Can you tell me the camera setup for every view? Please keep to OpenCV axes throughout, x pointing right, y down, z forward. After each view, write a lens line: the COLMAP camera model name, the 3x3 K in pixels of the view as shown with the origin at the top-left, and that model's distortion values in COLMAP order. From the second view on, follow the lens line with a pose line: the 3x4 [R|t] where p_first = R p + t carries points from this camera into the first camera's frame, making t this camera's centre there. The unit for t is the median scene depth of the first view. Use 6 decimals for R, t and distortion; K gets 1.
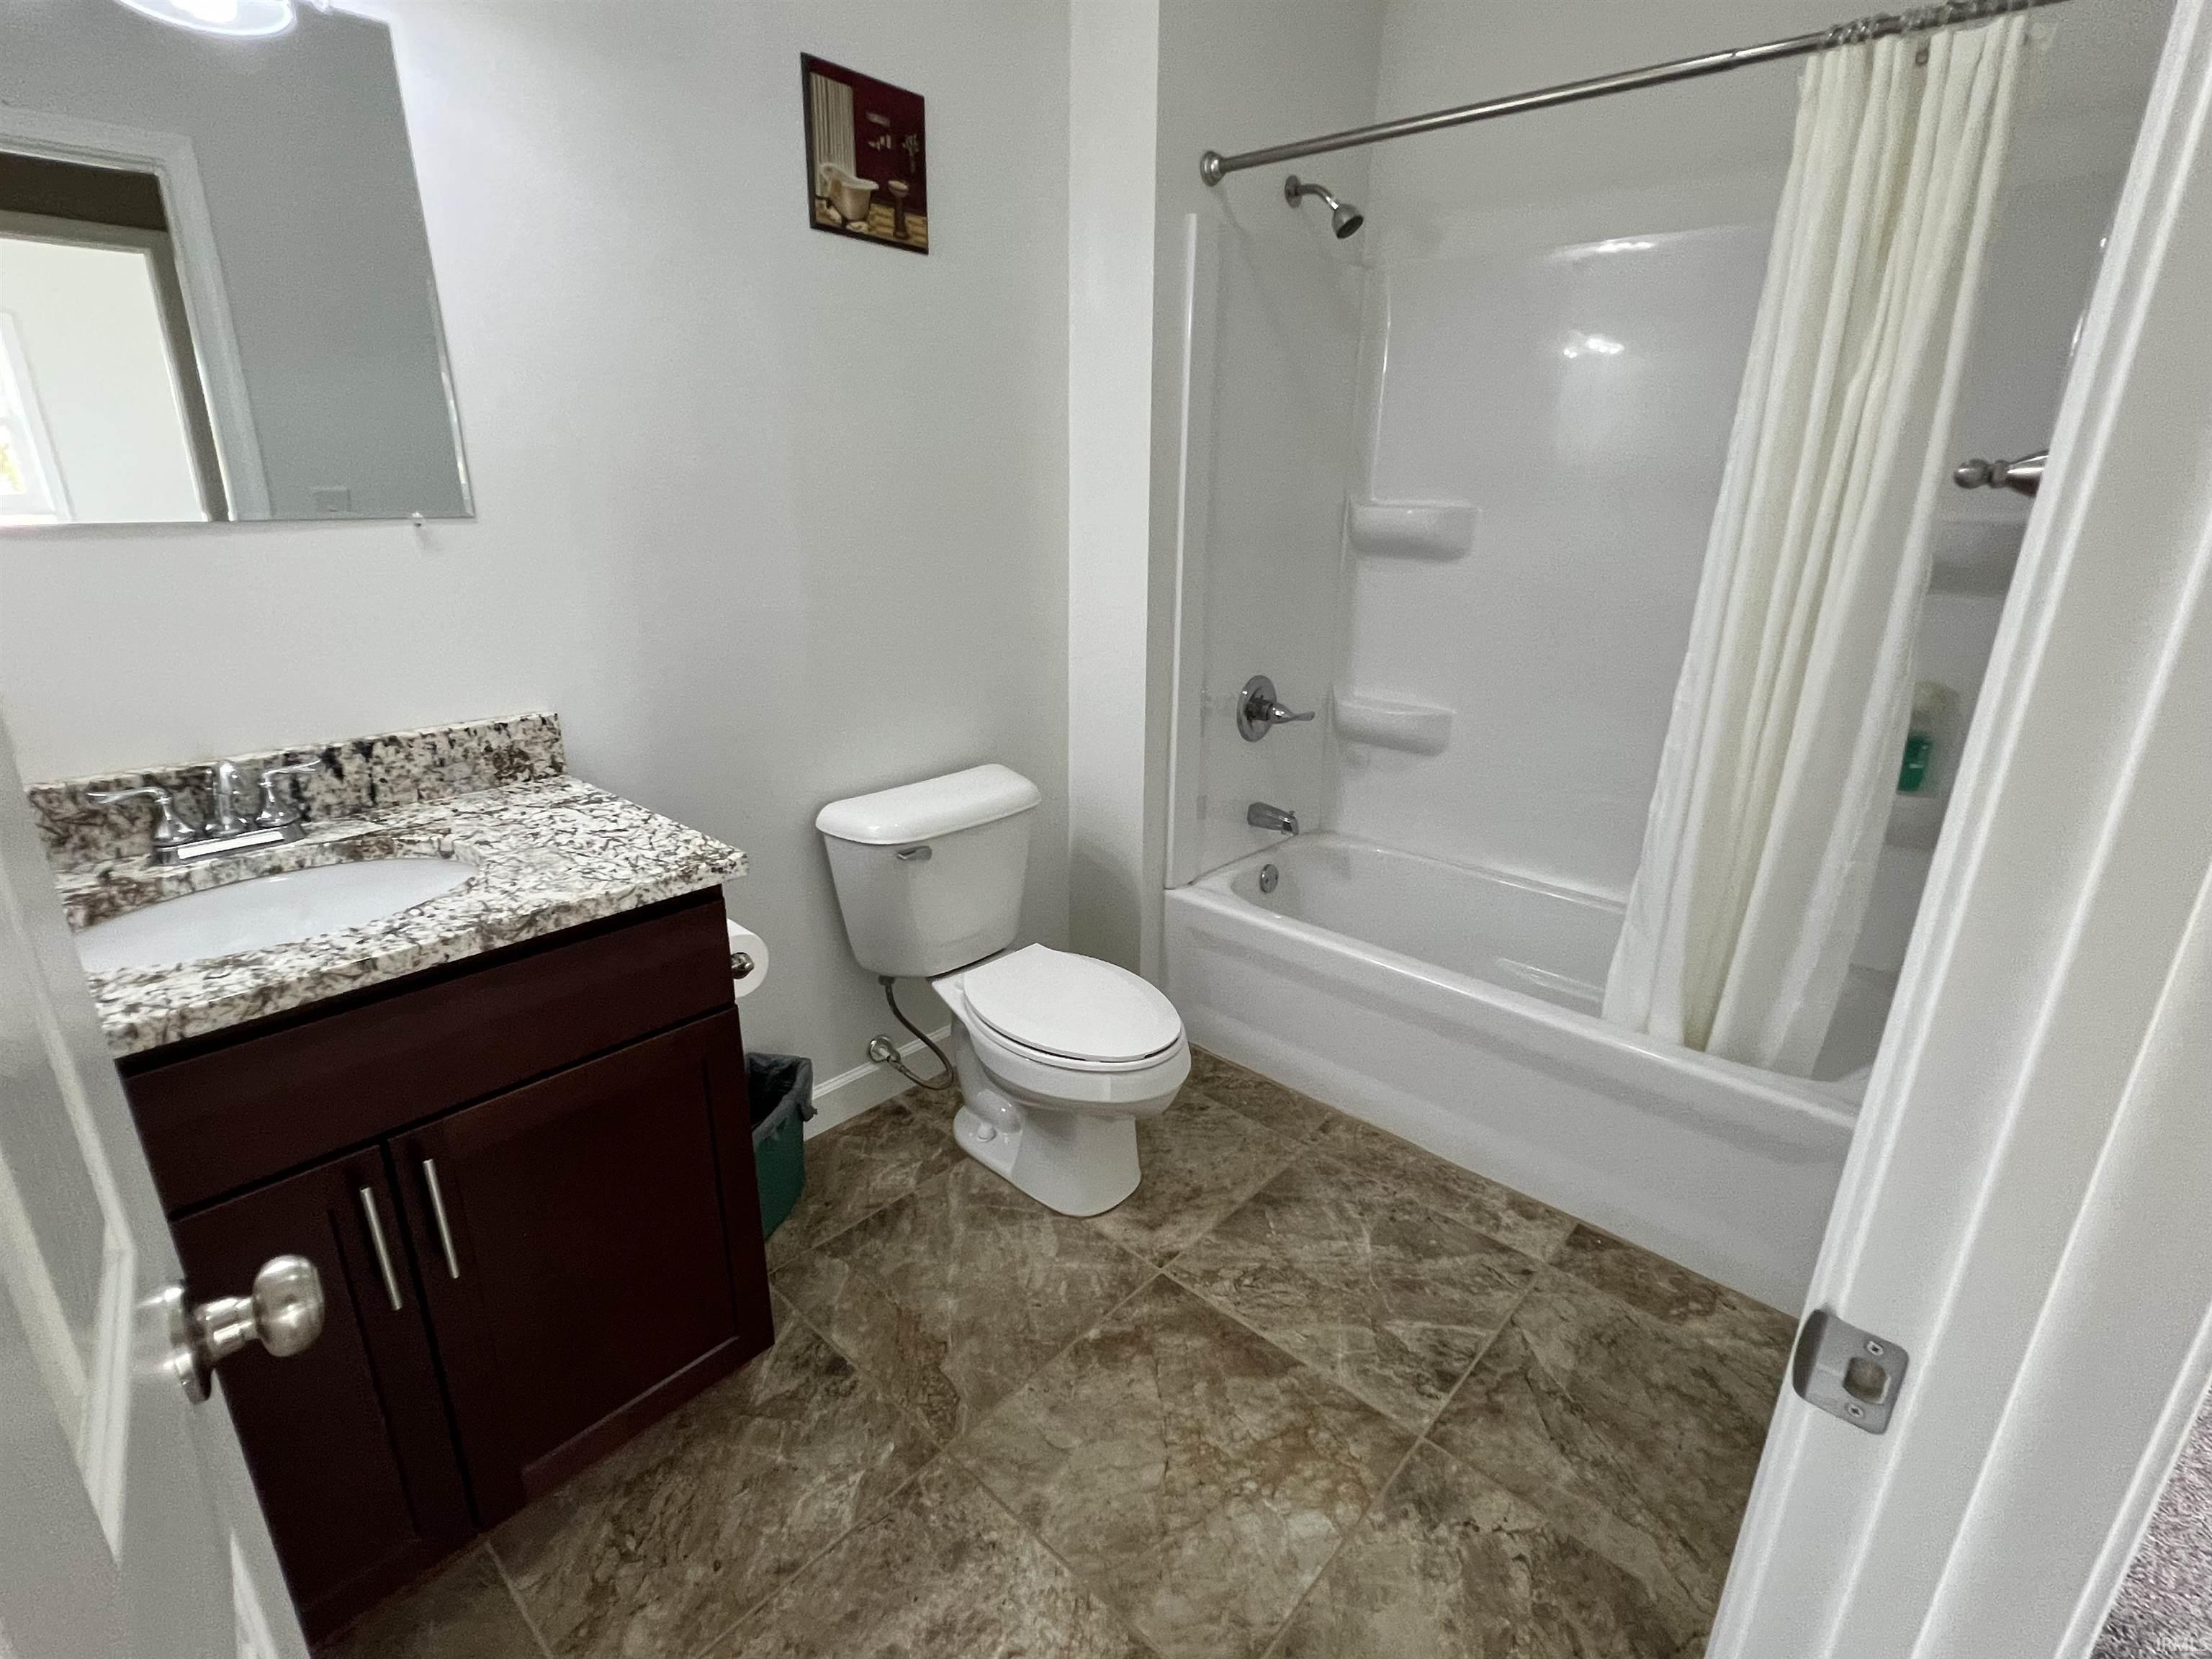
lens RADIAL K [[1024.0, 0, 1108.1], [0, 1024.0, 825.5], [0, 0, 1]] dist [-0.000403, -0.000815]
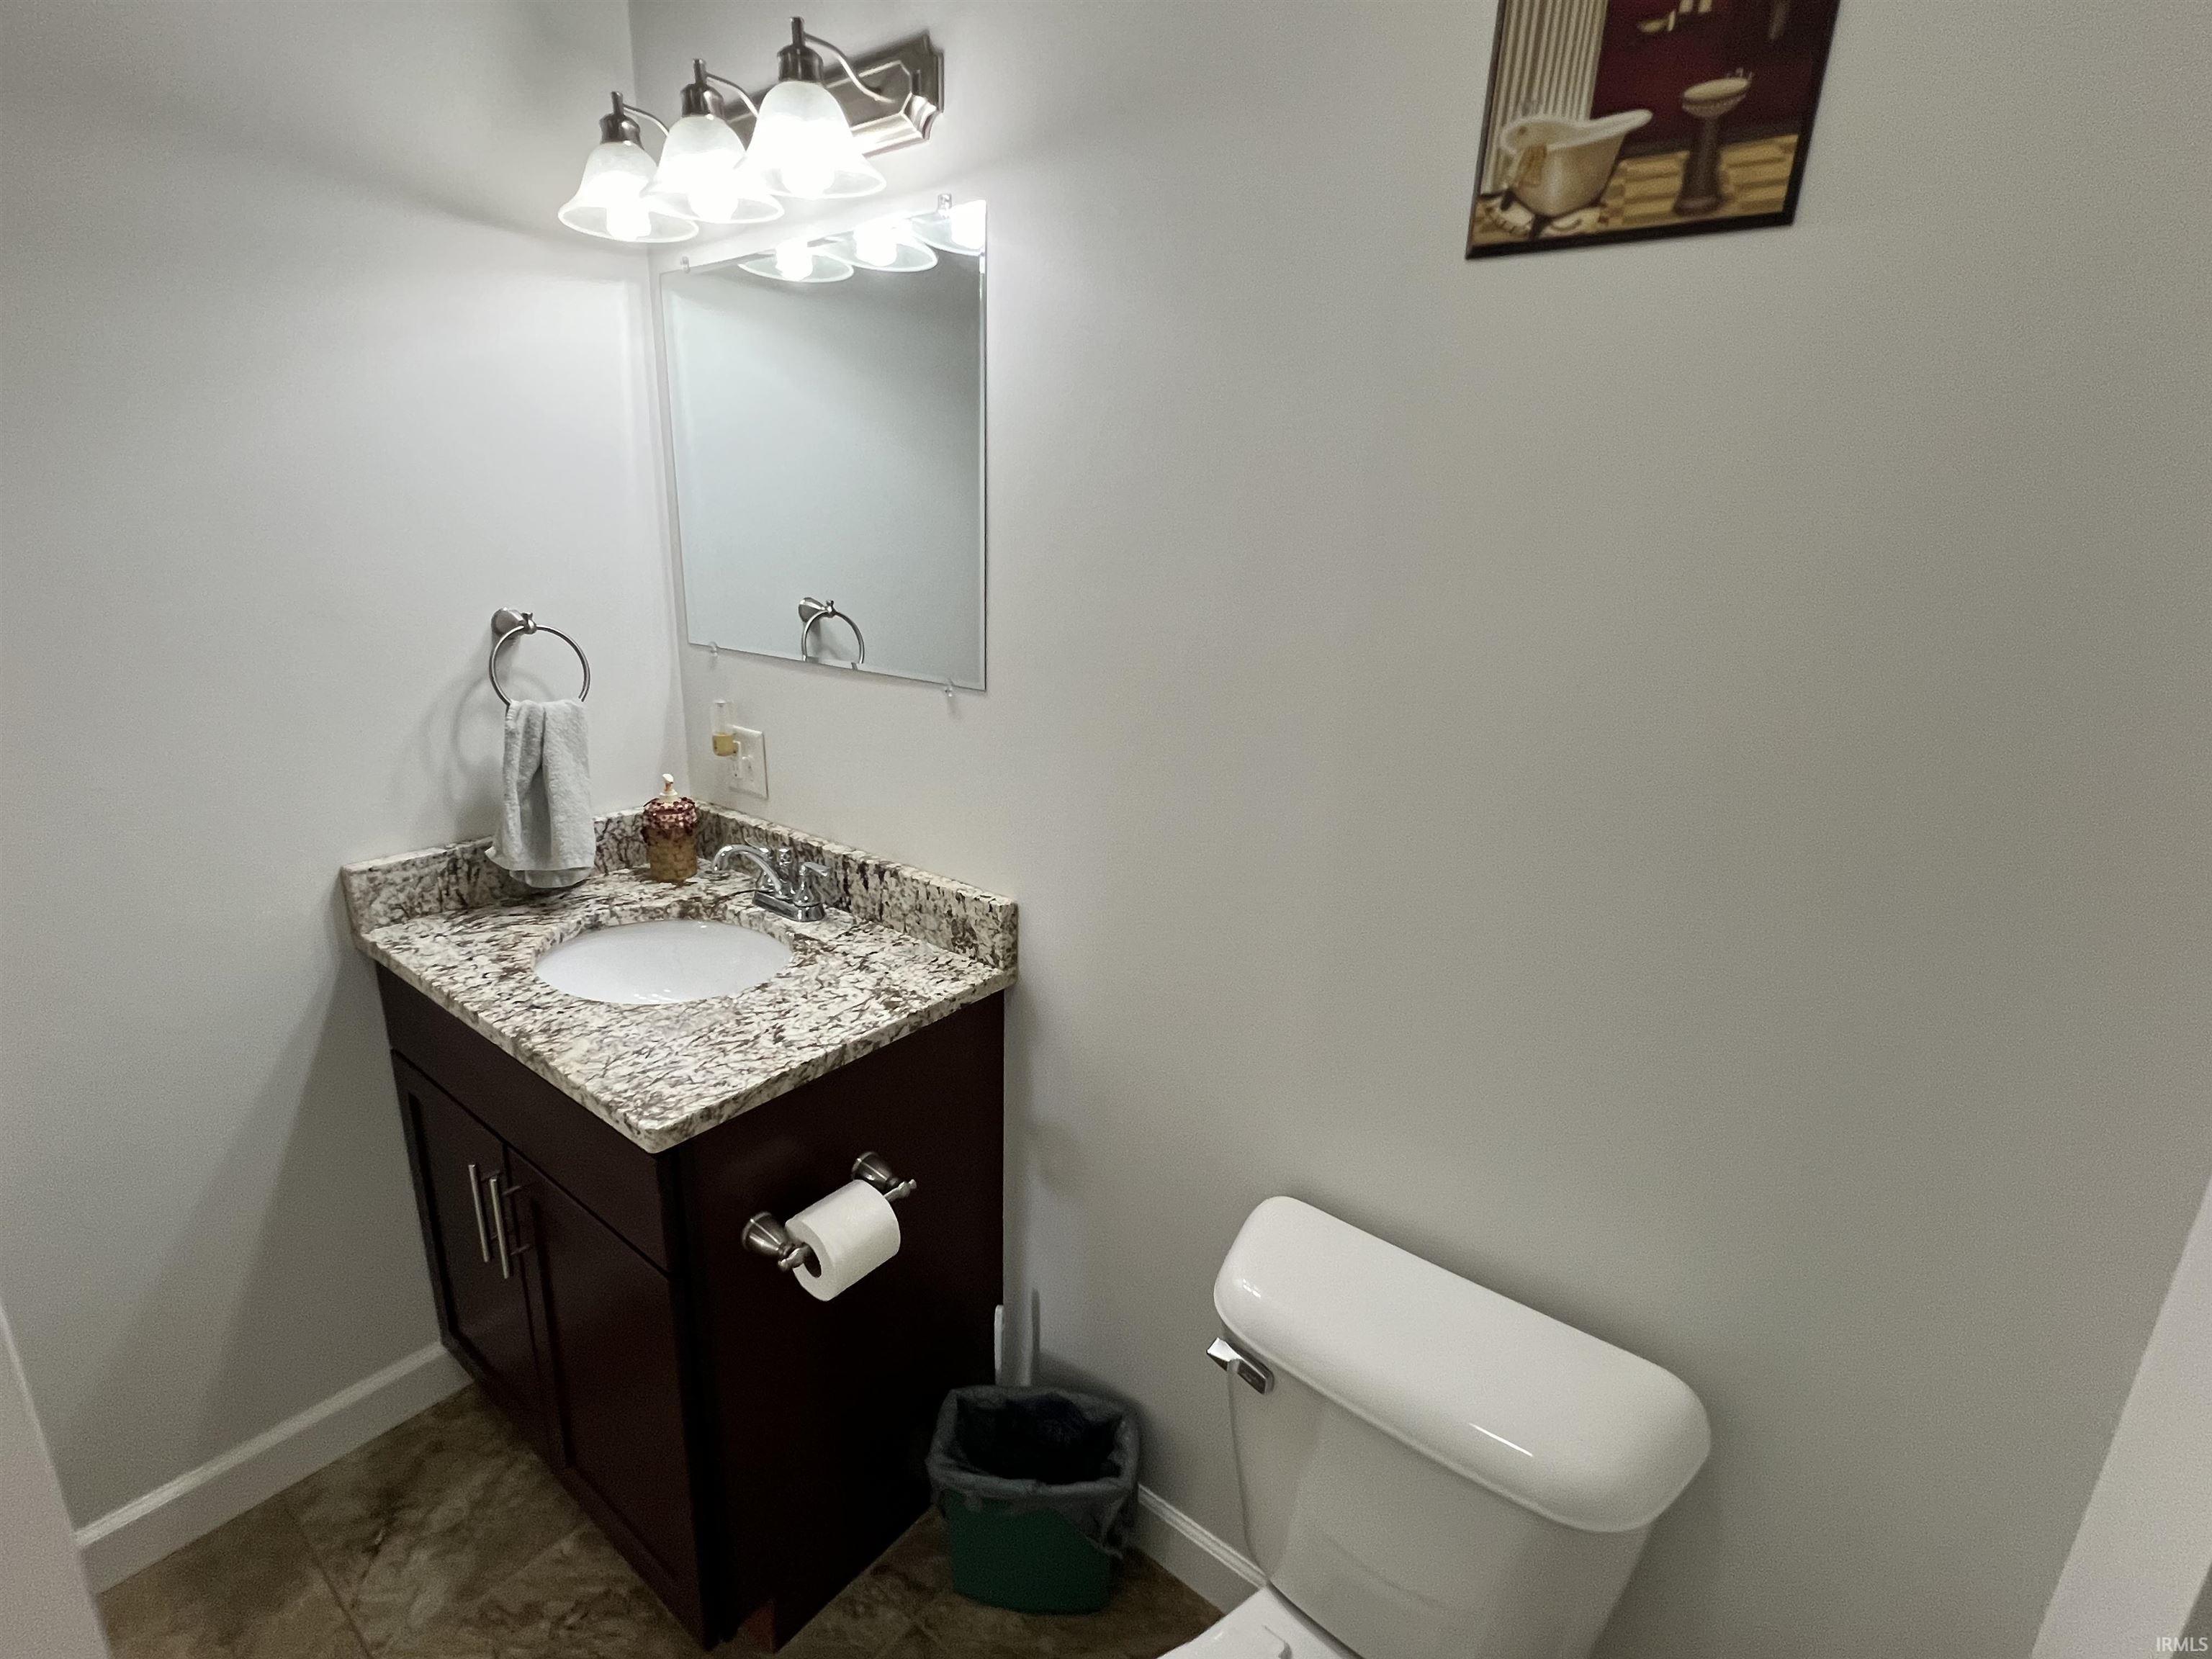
lens RADIAL K [[1024.0, 0, 1104.0], [0, 1024.0, 833.4], [0, 0, 1]] dist [-0.000403, -0.000815]
pose [[0.070161, 0.273259, -0.959379, 0.339775], [-0.350233, 0.907270, 0.232803, -0.438955], [0.934031, 0.319672, 0.159360, 0.985936]]
